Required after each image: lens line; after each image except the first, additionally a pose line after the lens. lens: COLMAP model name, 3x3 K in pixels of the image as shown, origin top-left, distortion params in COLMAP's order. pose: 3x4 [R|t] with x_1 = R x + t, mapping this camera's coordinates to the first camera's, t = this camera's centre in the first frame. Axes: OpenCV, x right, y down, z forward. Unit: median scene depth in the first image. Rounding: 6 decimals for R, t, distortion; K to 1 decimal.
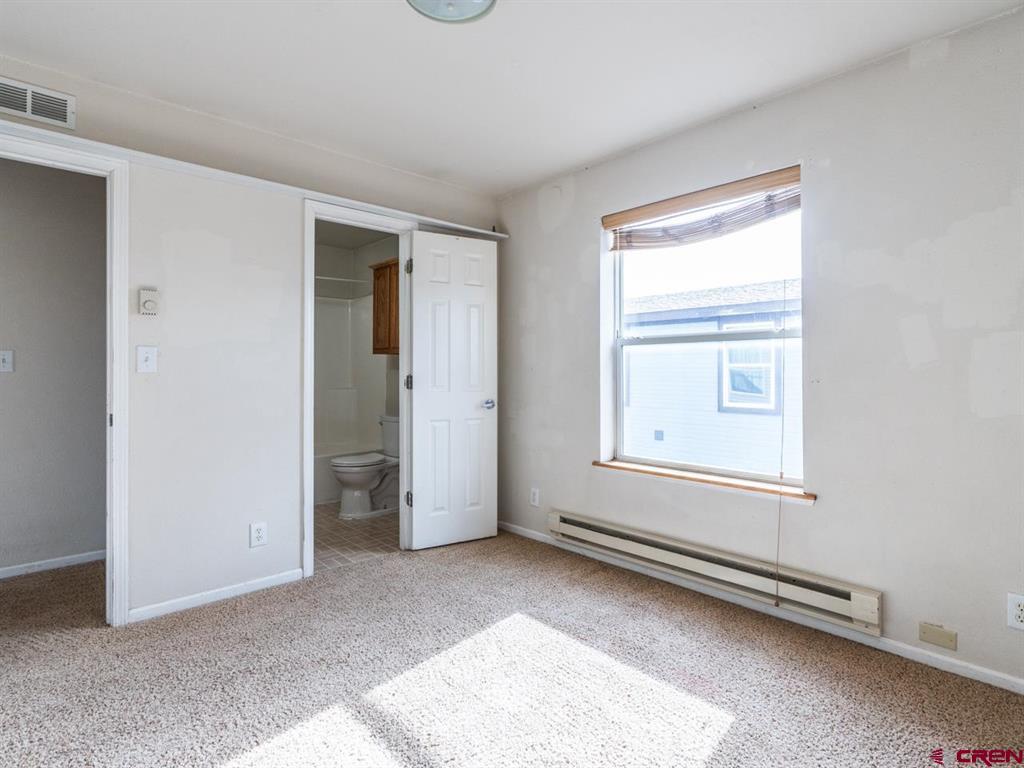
lens RADIAL K [[524.8, 0, 512.5], [0, 524.8, 372.3], [0, 0, 1]] dist [-0.002744, 0.001947]
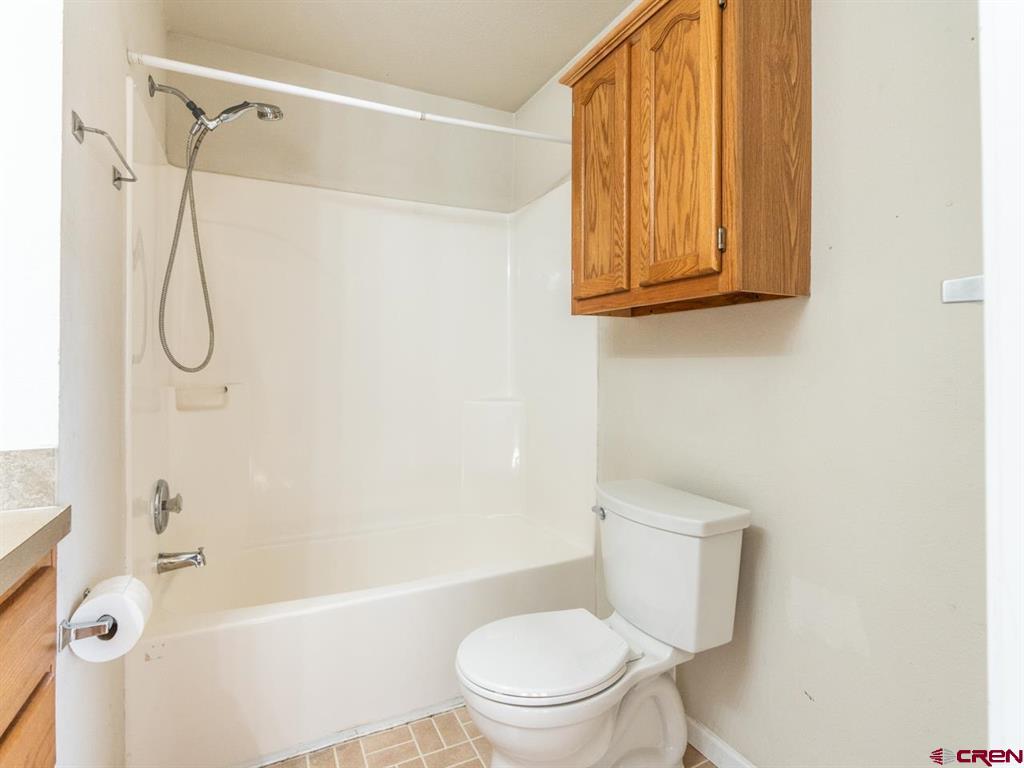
lens RADIAL K [[566.1, 0, 510.8], [0, 566.1, 366.8], [0, 0, 1]] dist [-0.003138, -0.000070]
pose [[0.956485, 0.009630, -0.291623, -0.323852], [-0.006117, 0.999897, 0.012957, -0.006606], [0.291718, -0.010609, 0.956446, 1.039513]]
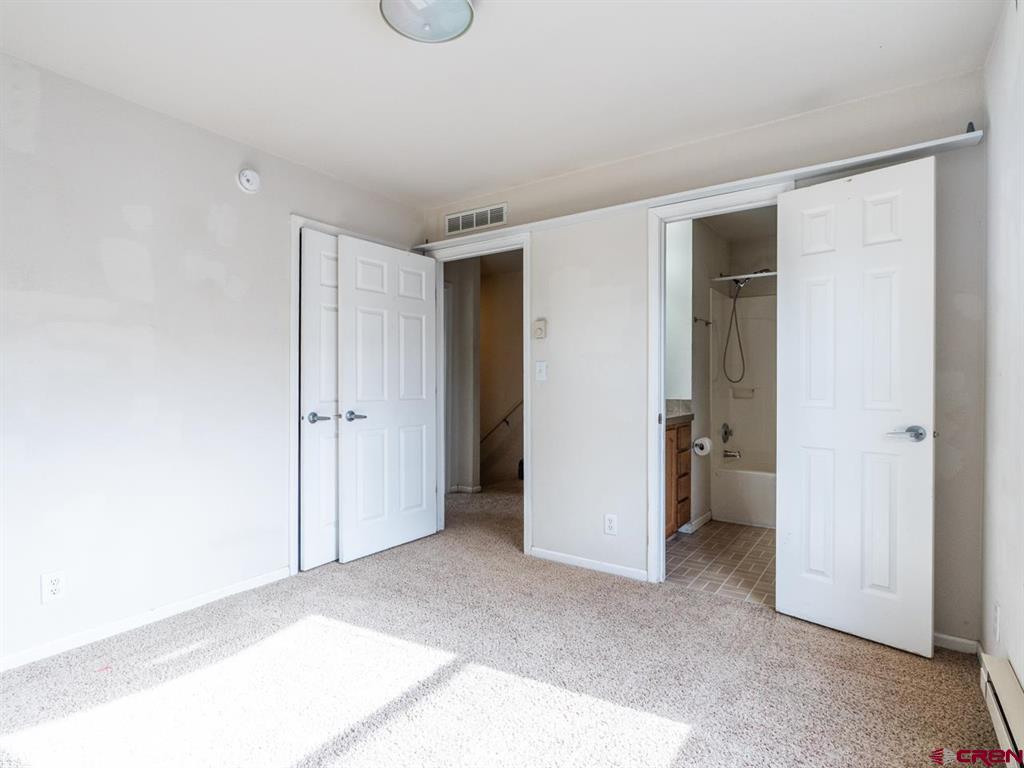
lens RADIAL K [[515.4, 0, 512.0], [0, 515.4, 384.0], [0, 0, 1]] dist [-0.005335, -0.000980]
pose [[0.240548, 0.009690, -0.970589, 0.510744], [0.003581, 0.999934, 0.010871, -0.004548], [0.970631, -0.006091, 0.240497, 0.506967]]
